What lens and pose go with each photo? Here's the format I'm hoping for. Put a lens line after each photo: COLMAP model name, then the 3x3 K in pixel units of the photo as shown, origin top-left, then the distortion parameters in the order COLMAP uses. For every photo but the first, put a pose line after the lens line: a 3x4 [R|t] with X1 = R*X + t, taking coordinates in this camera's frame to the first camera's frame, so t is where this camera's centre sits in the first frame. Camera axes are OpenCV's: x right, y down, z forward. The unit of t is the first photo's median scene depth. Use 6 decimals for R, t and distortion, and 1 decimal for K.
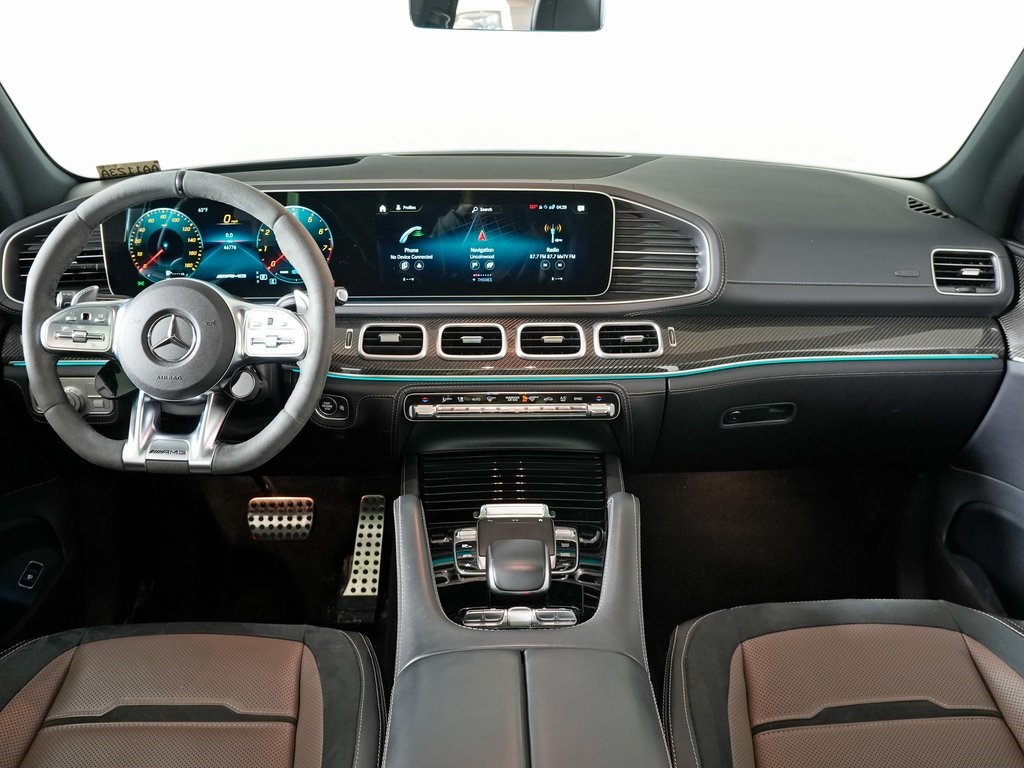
lens RADIAL K [[894.9, 0, 512.0], [0, 894.9, 384.0], [0, 0, 1]] dist [-0.170448, 0.097416]
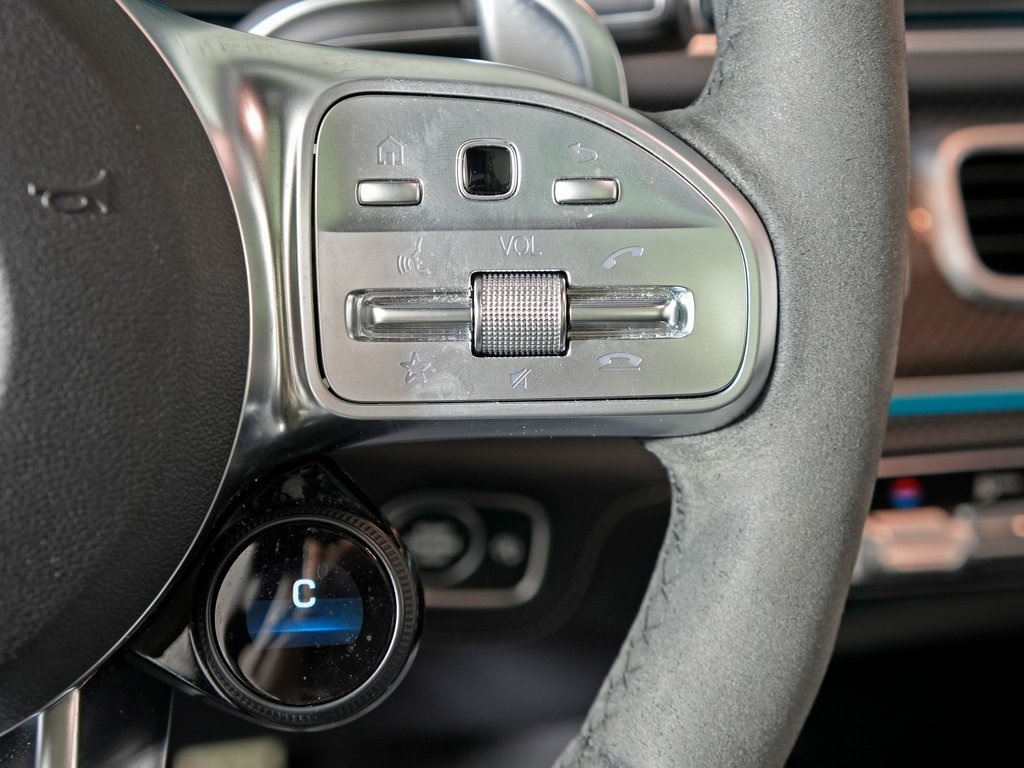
lens RADIAL K [[1566.7, 0, 512.0], [0, 1566.7, 384.0], [0, 0, 1]] dist [0.104424, 0.029903]
pose [[0.971303, -0.050807, 0.232354, -0.330411], [0.022024, 0.991933, 0.124832, -0.068044], [-0.236822, -0.116132, 0.964587, 0.744155]]
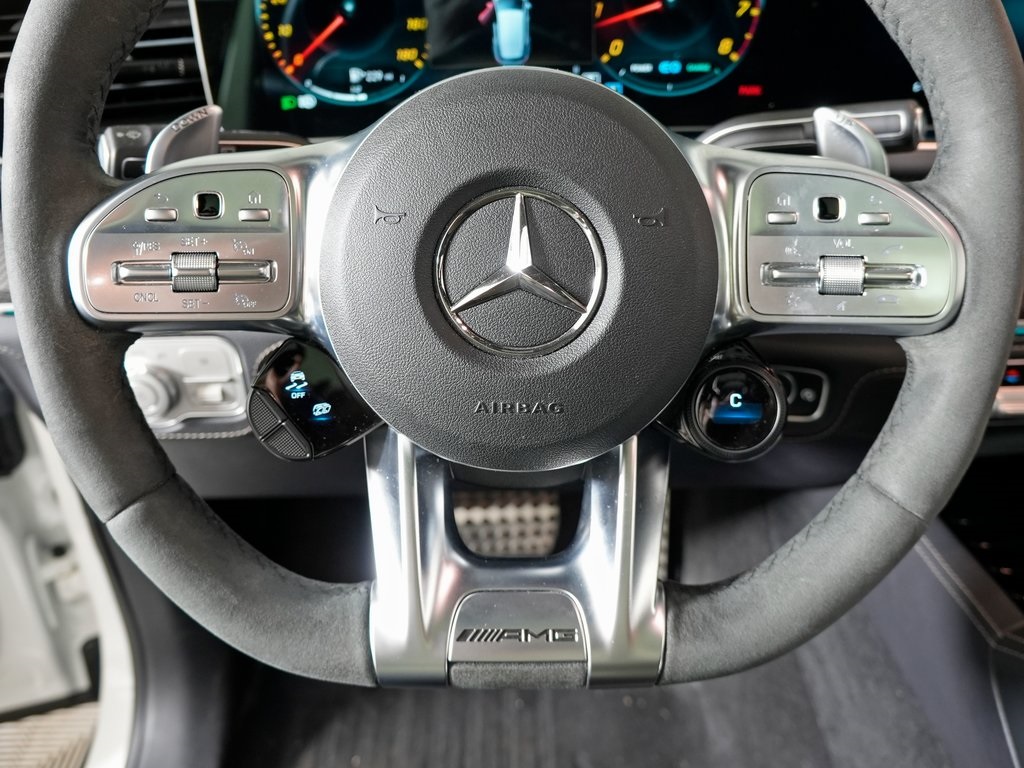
lens RADIAL K [[894.9, 0, 512.0], [0, 894.9, 384.0], [0, 0, 1]] dist [-0.170448, 0.097416]
pose [[0.999389, -0.021630, -0.027457, -0.376577], [0.026317, 0.982609, 0.183814, -0.069248], [0.023003, -0.184424, 0.982577, 0.682805]]
